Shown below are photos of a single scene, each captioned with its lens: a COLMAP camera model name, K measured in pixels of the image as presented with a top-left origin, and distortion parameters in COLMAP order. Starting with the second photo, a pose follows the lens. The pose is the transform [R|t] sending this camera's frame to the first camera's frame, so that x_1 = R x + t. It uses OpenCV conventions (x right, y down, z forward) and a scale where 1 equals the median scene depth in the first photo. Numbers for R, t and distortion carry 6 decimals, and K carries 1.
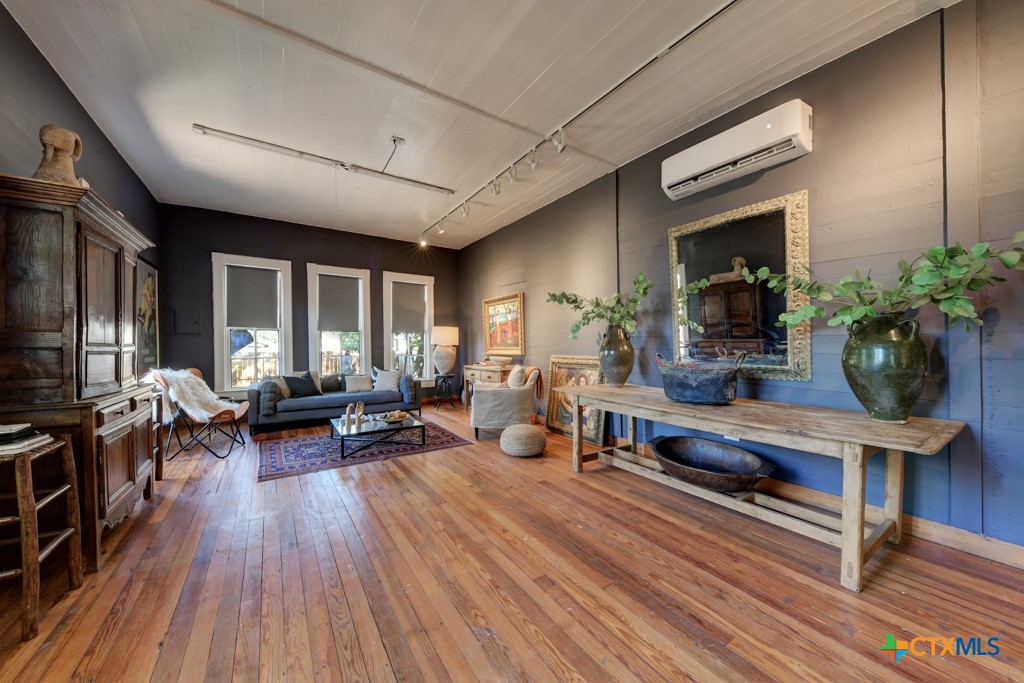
lens RADIAL K [[351.6, 0, 536.1], [0, 351.6, 354.3], [0, 0, 1]] dist [-0.000451, -0.000157]
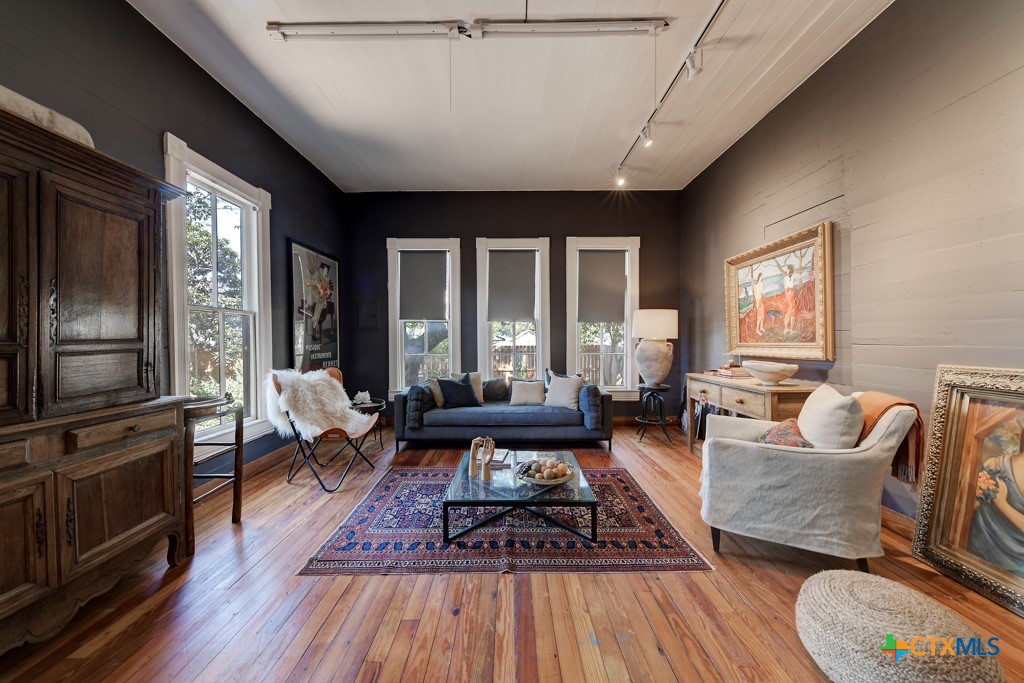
lens RADIAL K [[351.6, 0, 511.1], [0, 351.6, 349.6], [0, 0, 1]] dist [-0.000451, -0.000157]
pose [[0.785541, 0.015280, -0.618621, -0.083312], [-0.012600, 0.999883, 0.008698, -0.010792], [0.618681, 0.000962, 0.785642, 0.406164]]
